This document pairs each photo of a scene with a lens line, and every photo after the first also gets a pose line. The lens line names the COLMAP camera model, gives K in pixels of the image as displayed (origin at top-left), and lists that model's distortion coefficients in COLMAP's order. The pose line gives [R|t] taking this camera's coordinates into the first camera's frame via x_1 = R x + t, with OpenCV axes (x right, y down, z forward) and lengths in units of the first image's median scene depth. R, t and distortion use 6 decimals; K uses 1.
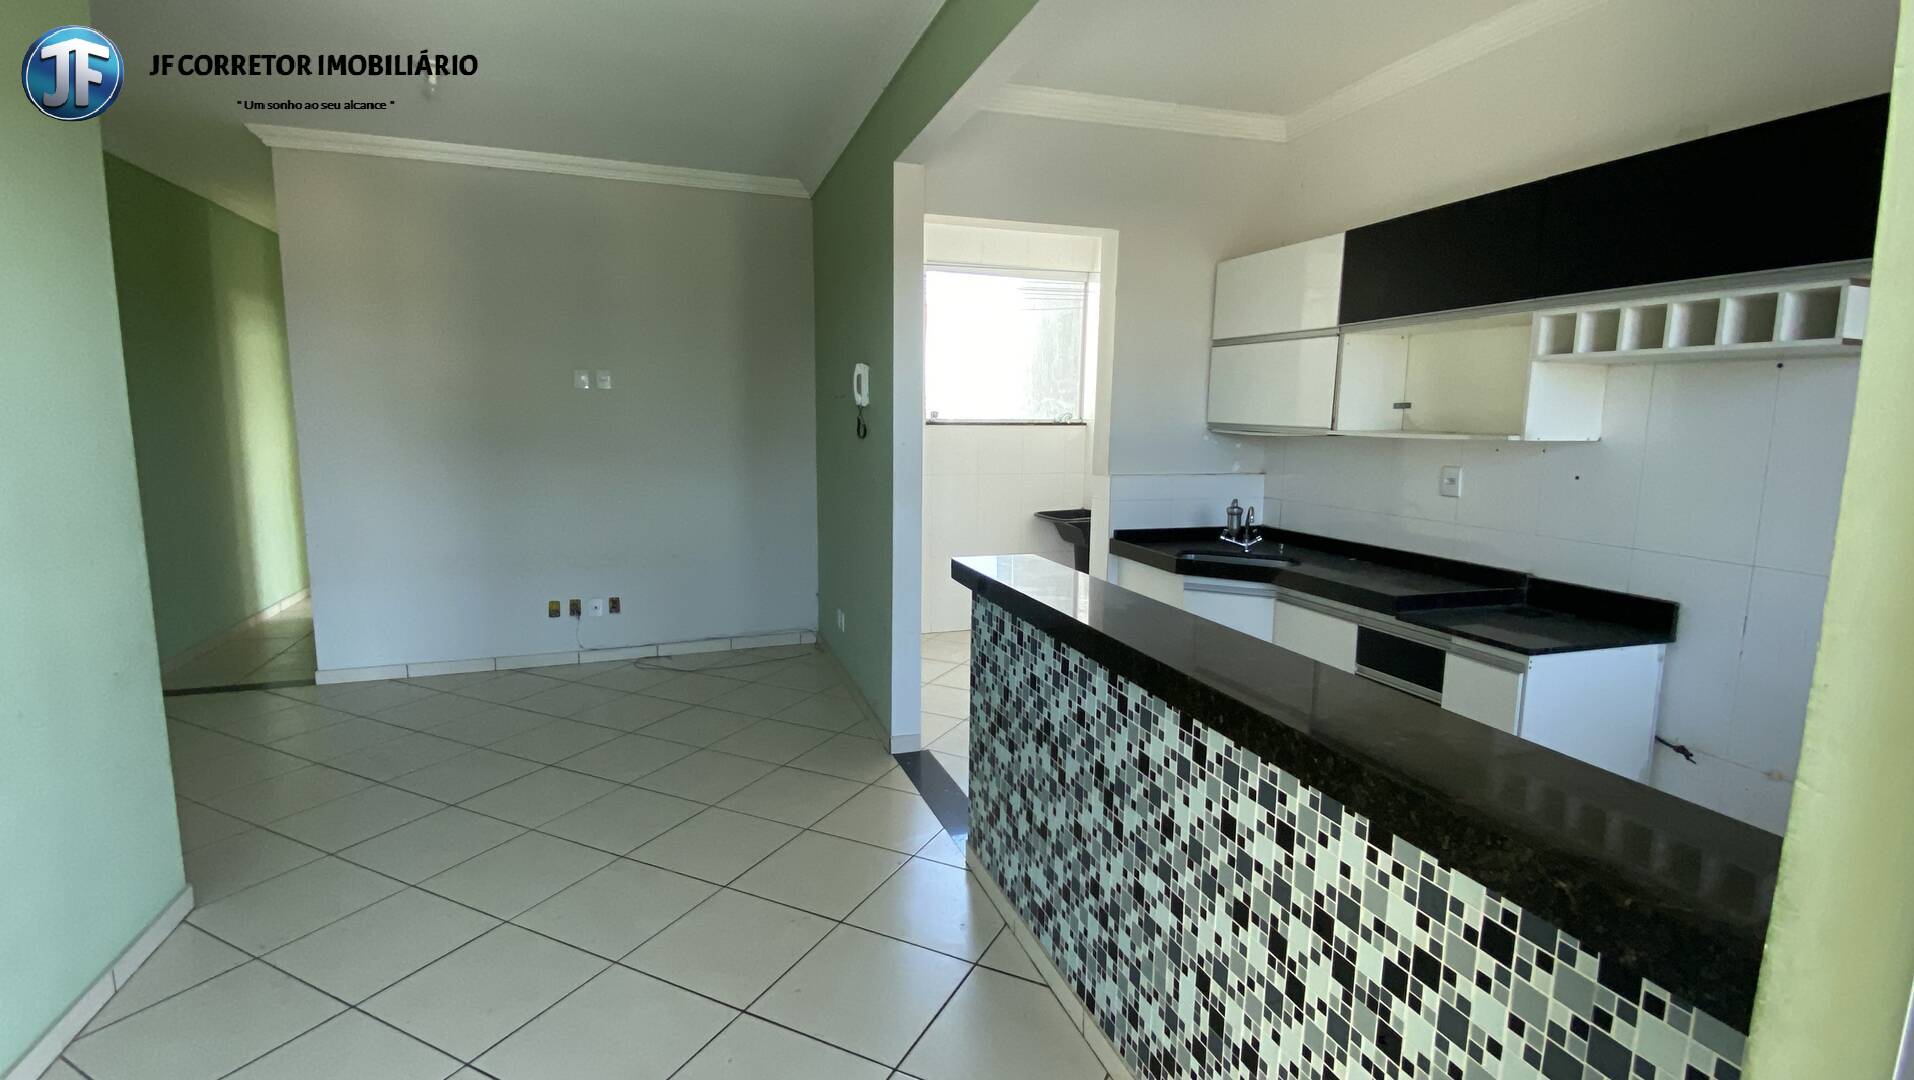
lens RADIAL K [[885.1, 0, 944.4], [0, 885.1, 541.2], [0, 0, 1]] dist [0.080024, -0.092143]
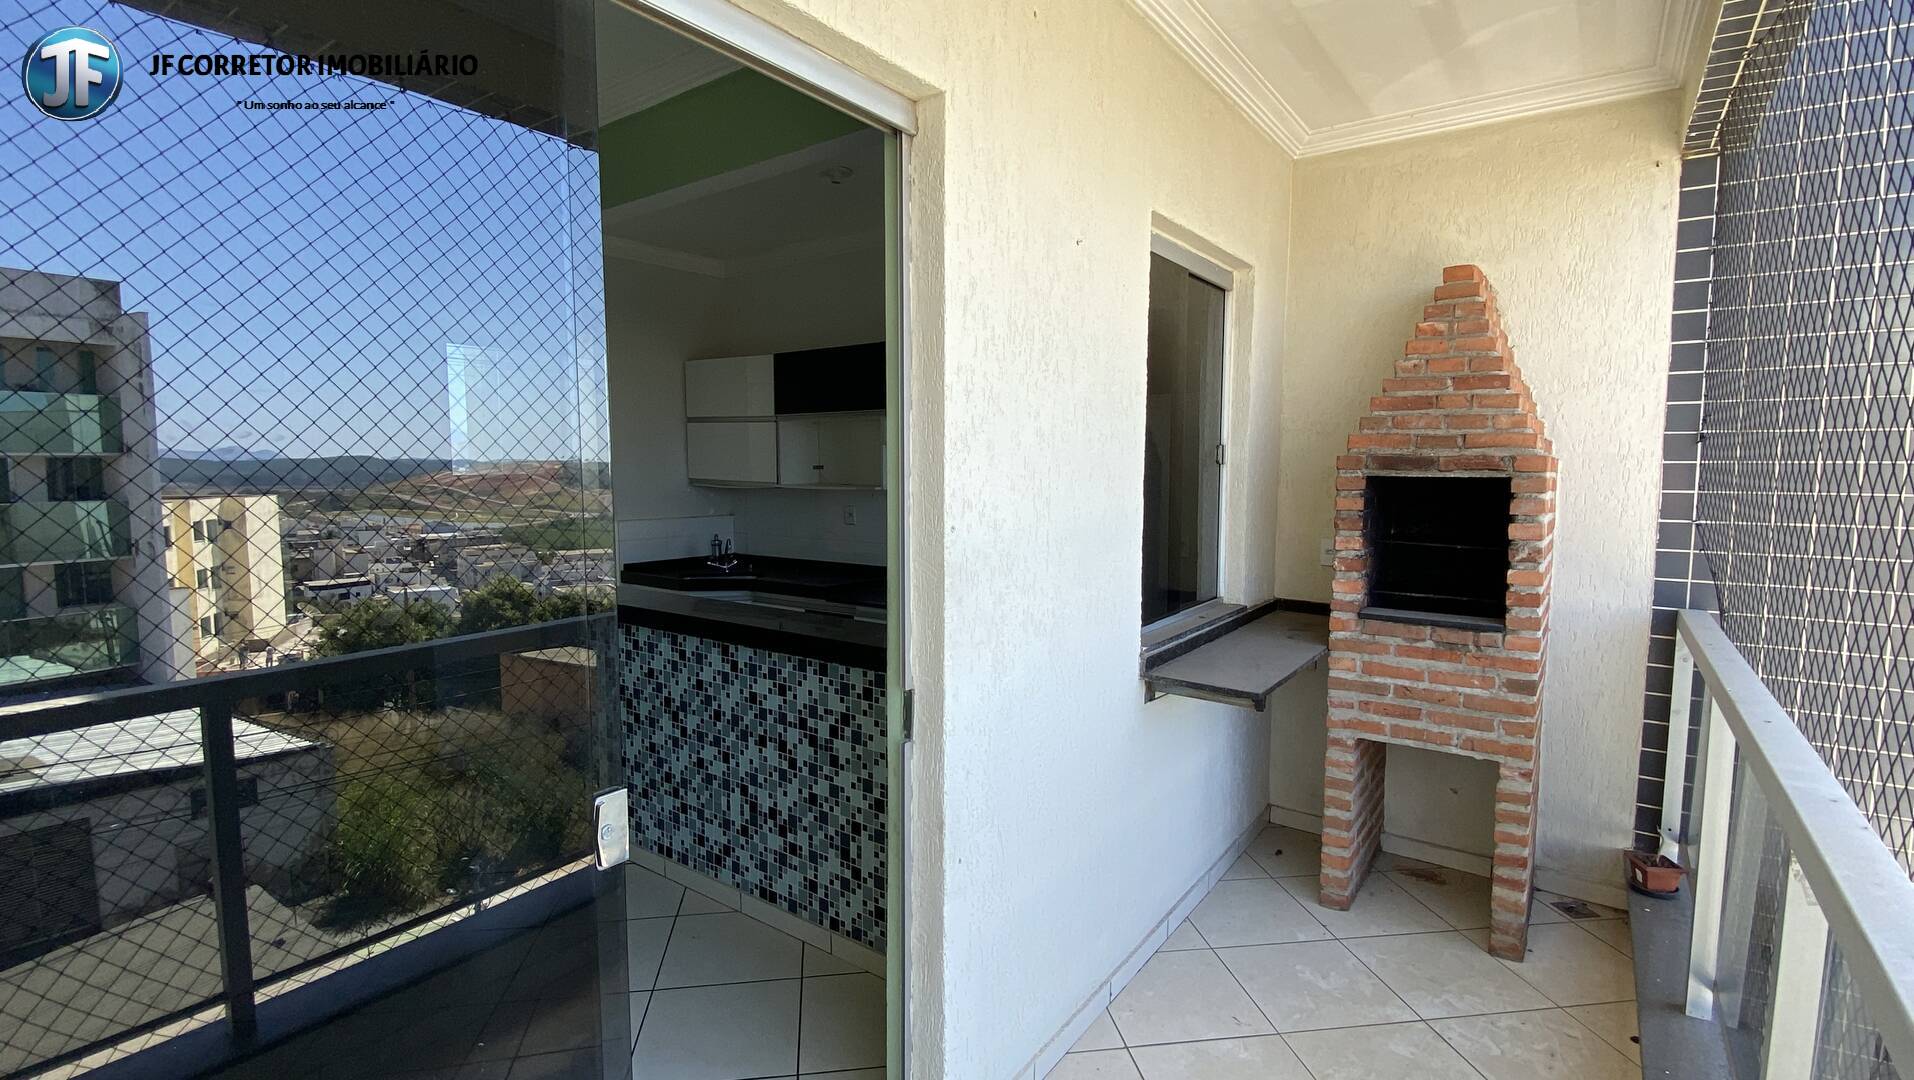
lens RADIAL K [[885.1, 0, 944.4], [0, 885.1, 541.2], [0, 0, 1]] dist [0.080024, -0.092143]
pose [[0.821587, -0.059053, 0.567016, -0.337311], [0.087659, 0.995878, -0.023298, 0.053997], [-0.563303, 0.068845, 0.823377, -0.680384]]
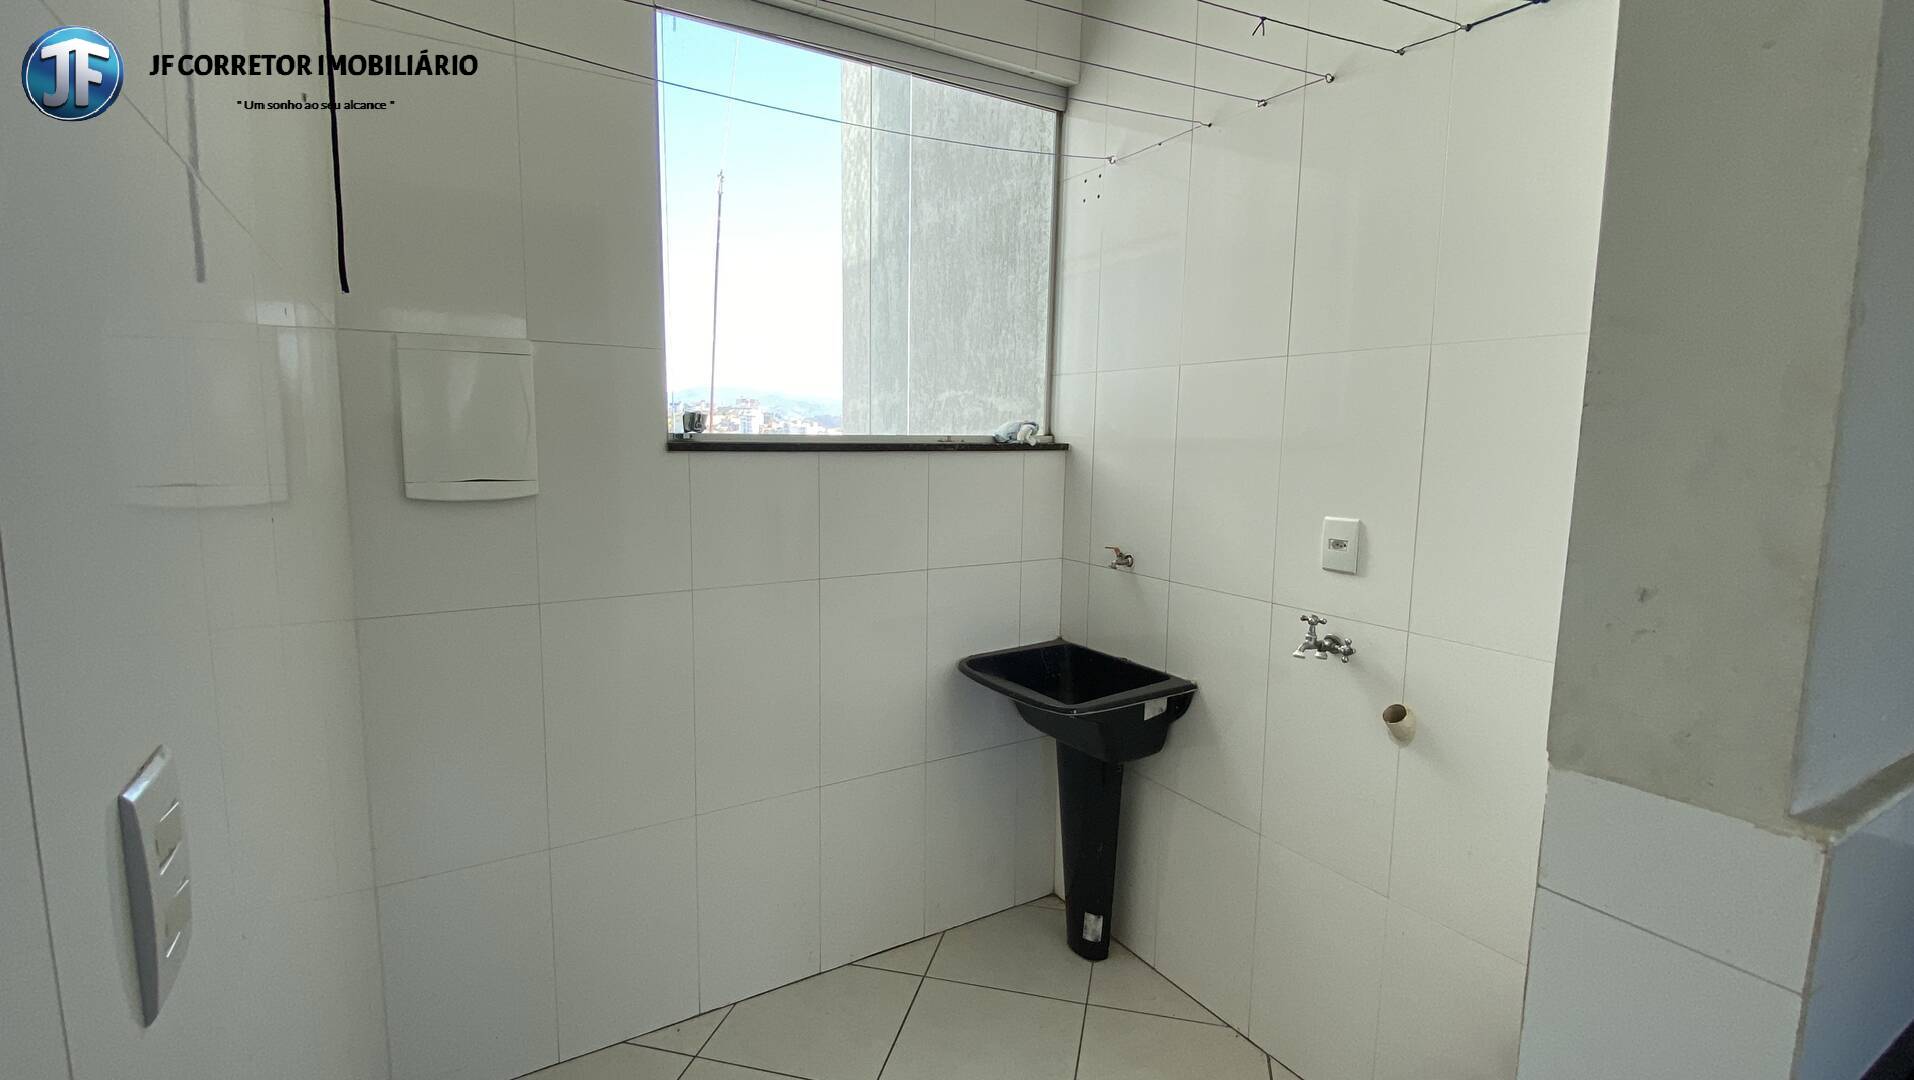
lens RADIAL K [[885.1, 0, 944.4], [0, 885.1, 541.2], [0, 0, 1]] dist [0.080024, -0.092143]
pose [[0.975581, -0.022636, 0.218471, 0.023322], [0.025047, 0.999652, -0.008270, -0.275706], [-0.218207, 0.013540, 0.975808, 1.948228]]
